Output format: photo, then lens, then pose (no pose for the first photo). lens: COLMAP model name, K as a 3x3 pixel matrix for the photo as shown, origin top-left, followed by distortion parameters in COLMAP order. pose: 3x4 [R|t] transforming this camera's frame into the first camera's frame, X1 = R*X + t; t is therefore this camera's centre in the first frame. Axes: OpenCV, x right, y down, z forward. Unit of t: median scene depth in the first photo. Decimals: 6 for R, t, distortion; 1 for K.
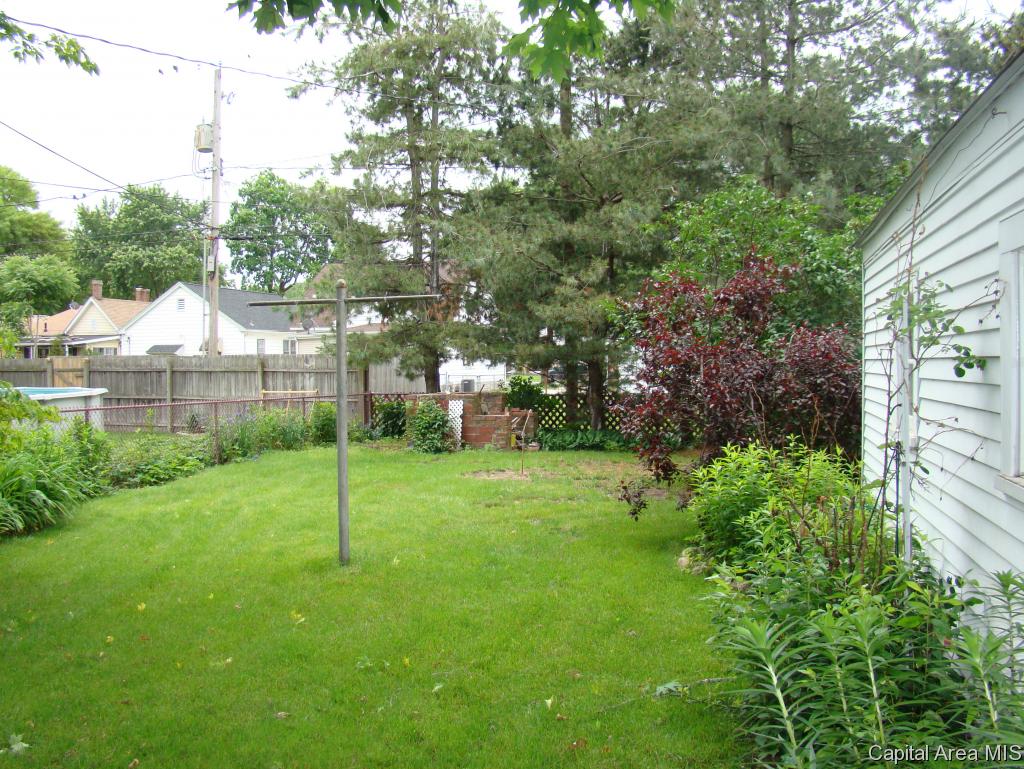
lens RADIAL K [[971.5, 0, 516.5], [0, 971.5, 383.2], [0, 0, 1]] dist [-0.119966, 0.000000]
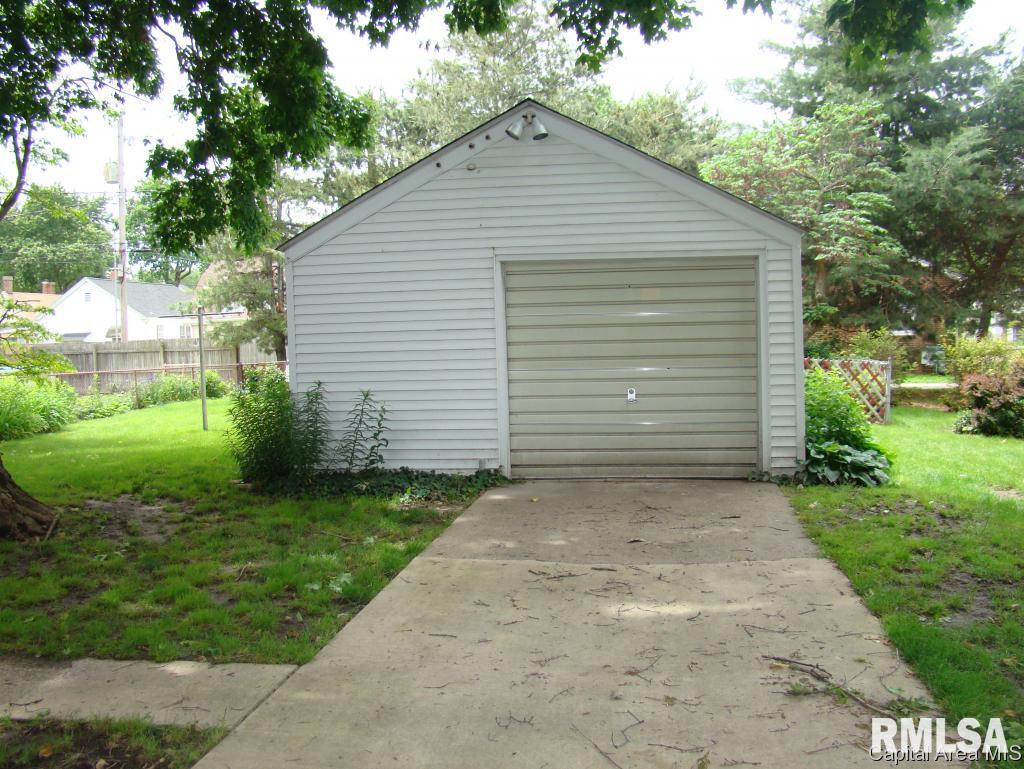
lens RADIAL K [[971.5, 0, 506.1], [0, 971.5, 386.9], [0, 0, 1]] dist [-0.119966, 0.000000]
pose [[0.995723, -0.028825, 0.087778, 0.085229], [0.026387, 0.999237, 0.028811, 0.009946], [-0.088541, -0.026371, 0.995723, -0.337870]]
